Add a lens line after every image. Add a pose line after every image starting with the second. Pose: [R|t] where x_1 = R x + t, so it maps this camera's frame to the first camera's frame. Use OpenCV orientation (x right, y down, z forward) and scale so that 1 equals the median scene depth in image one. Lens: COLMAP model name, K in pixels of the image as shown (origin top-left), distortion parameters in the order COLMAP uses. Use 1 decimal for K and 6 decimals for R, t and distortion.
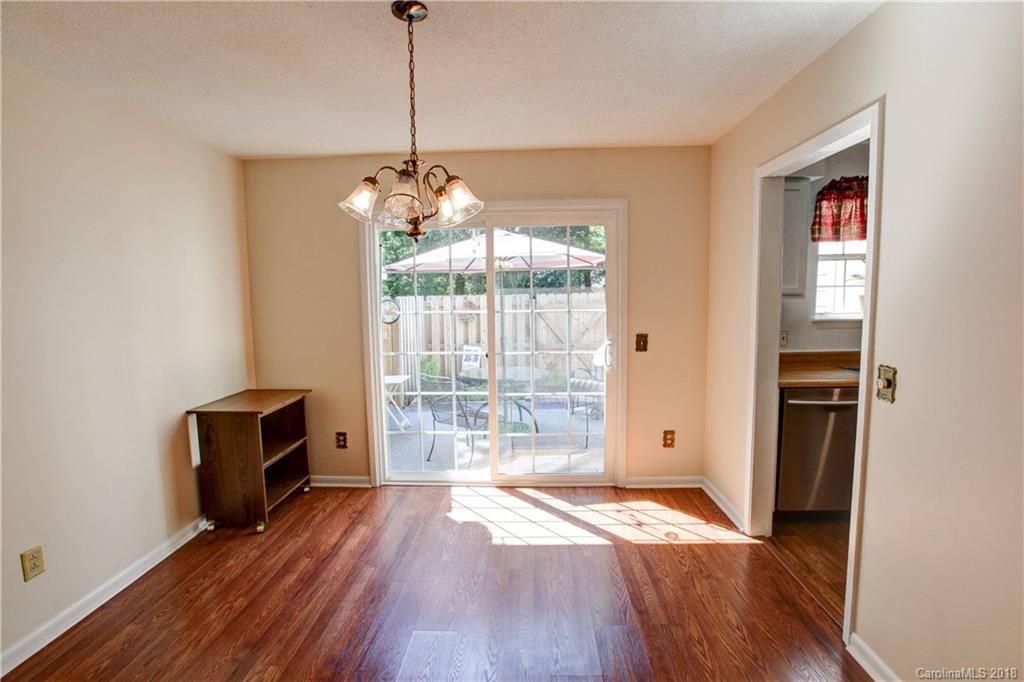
lens RADIAL K [[475.5, 0, 512.0], [0, 475.5, 341.0], [0, 0, 1]] dist [-0.052438, 0.021166]
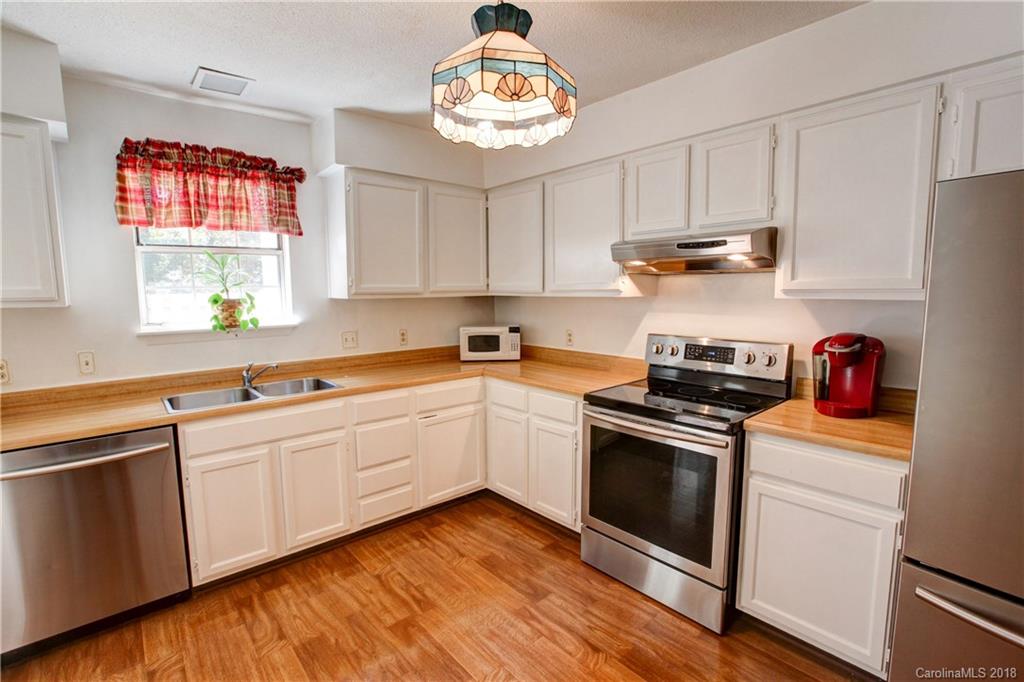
lens RADIAL K [[469.4, 0, 513.9], [0, 469.4, 341.0], [0, 0, 1]] dist [-0.050978, 0.019632]
pose [[0.721033, -0.073538, 0.688988, 0.589171], [0.069320, 0.997019, 0.033871, -0.017312], [-0.689425, 0.023338, 0.723981, 0.081044]]
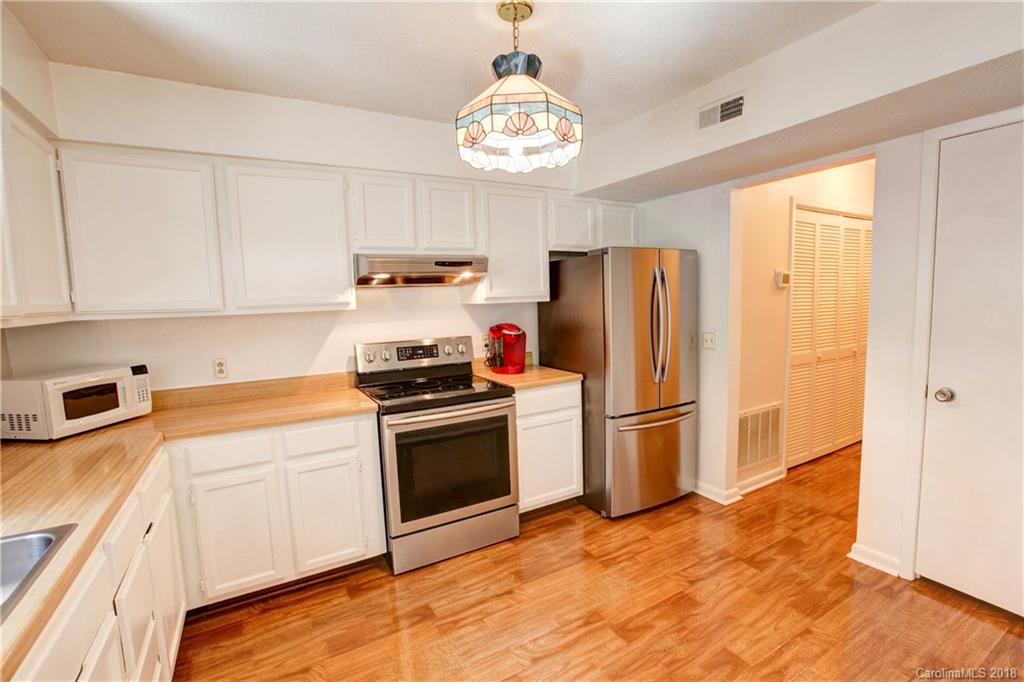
lens RADIAL K [[469.4, 0, 513.9], [0, 469.4, 341.0], [0, 0, 1]] dist [-0.050978, 0.019632]
pose [[-0.533345, -0.054295, 0.844153, 0.458263], [0.118339, 0.983335, 0.138015, -0.075738], [-0.837579, 0.173506, -0.518032, 0.717041]]
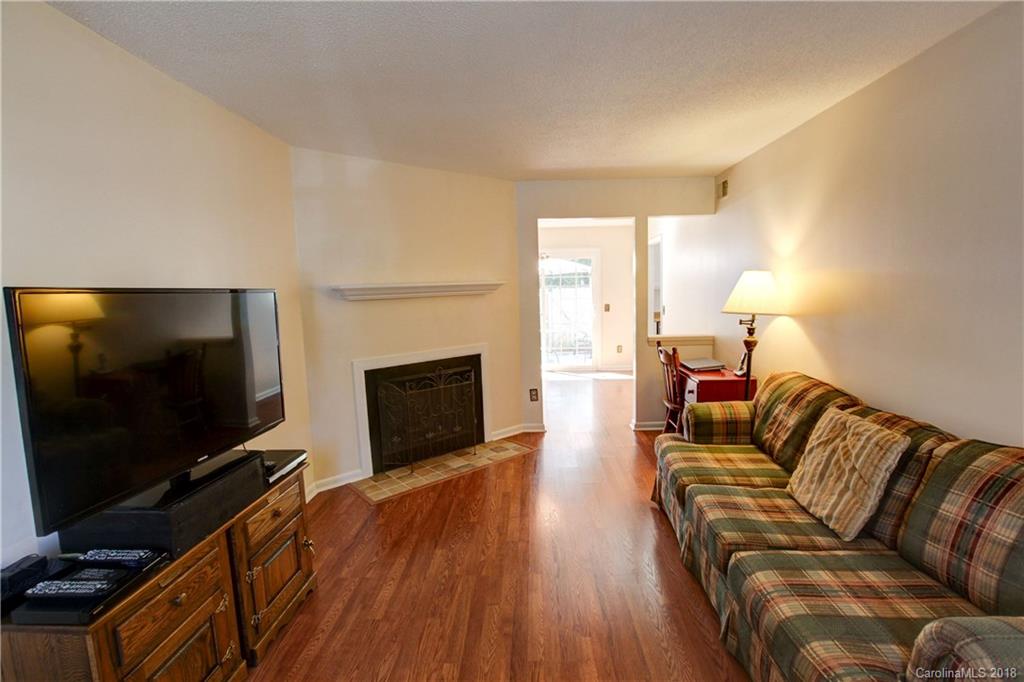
lens RADIAL K [[469.4, 0, 513.9], [0, 469.4, 341.0], [0, 0, 1]] dist [-0.050978, 0.019632]
pose [[0.999976, -0.006402, 0.002494, -0.208112], [0.006375, 0.999925, 0.010488, 0.146530], [-0.002561, -0.010472, 0.999942, -1.391043]]
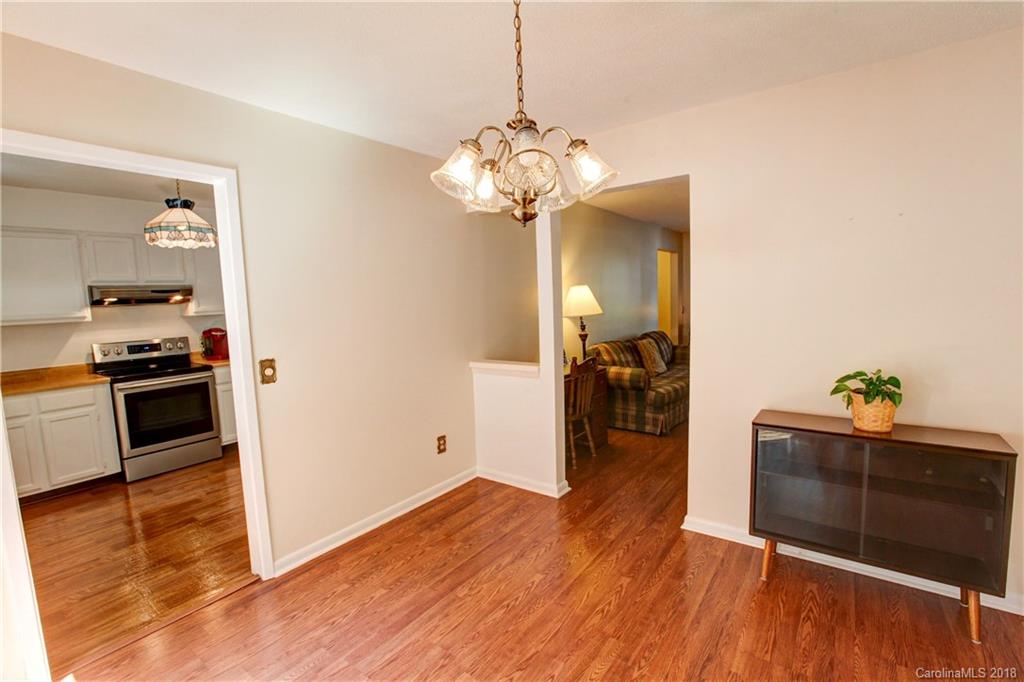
lens RADIAL K [[469.4, 0, 513.9], [0, 469.4, 341.0], [0, 0, 1]] dist [-0.050978, 0.019632]
pose [[-0.827588, -0.006348, 0.561301, -0.337117], [0.104938, 0.980558, 0.165811, -0.081593], [-0.551441, 0.196125, -0.810832, 0.895427]]
